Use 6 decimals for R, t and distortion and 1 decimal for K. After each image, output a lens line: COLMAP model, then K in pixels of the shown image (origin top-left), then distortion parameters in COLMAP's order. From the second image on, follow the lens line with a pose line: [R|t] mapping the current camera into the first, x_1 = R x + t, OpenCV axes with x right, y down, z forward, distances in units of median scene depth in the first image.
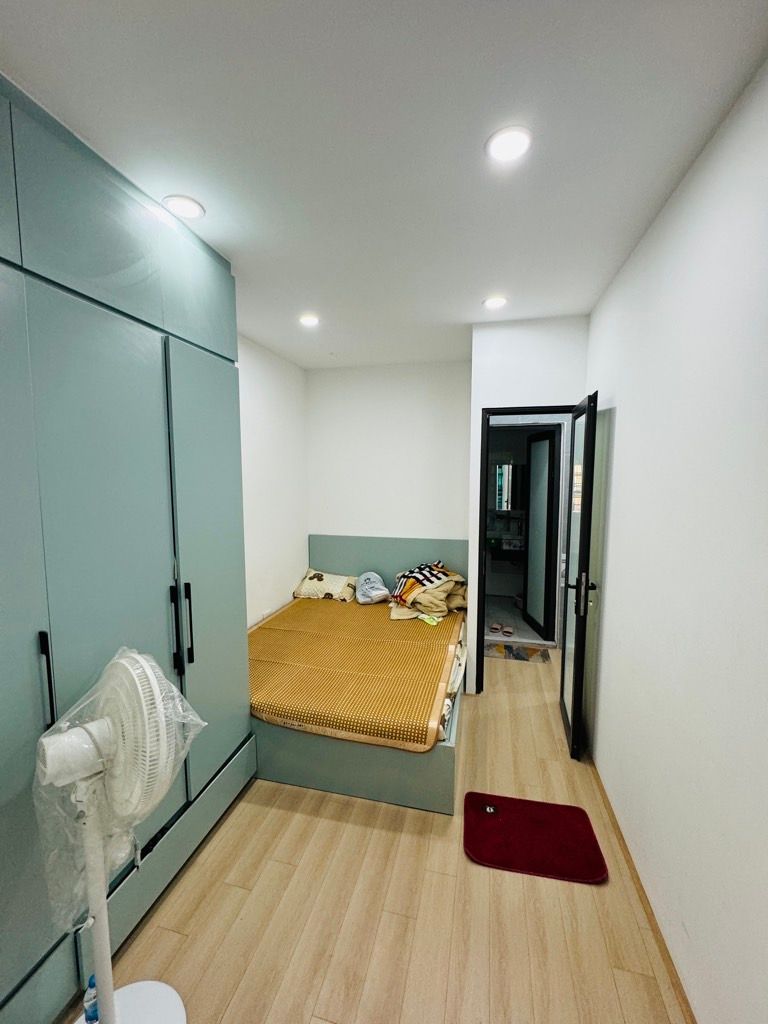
lens RADIAL K [[408.4, 0, 385.0], [0, 408.4, 510.9], [0, 0, 1]] dist [-0.003230, 0.000094]
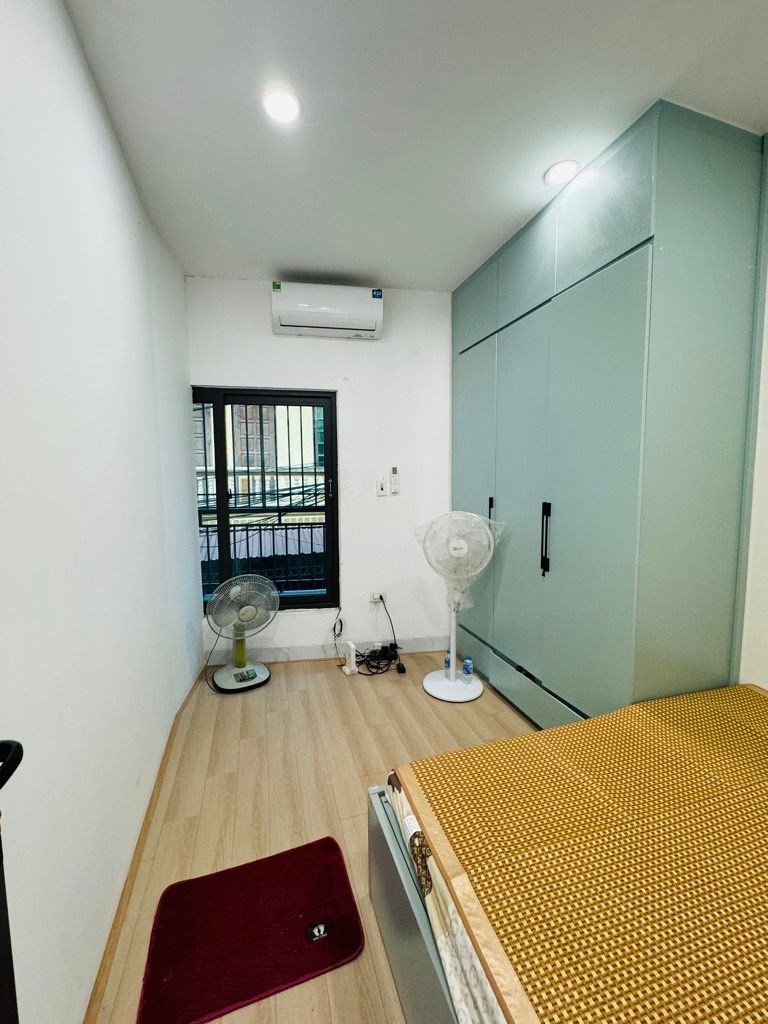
lens RADIAL K [[408.4, 0, 385.0], [0, 408.4, 510.9], [0, 0, 1]] dist [-0.003230, 0.000094]
pose [[-0.849918, 0.054585, -0.524081, 0.564076], [-0.033975, 0.986873, 0.157885, 0.030257], [0.525819, 0.151995, -0.836906, 1.808461]]
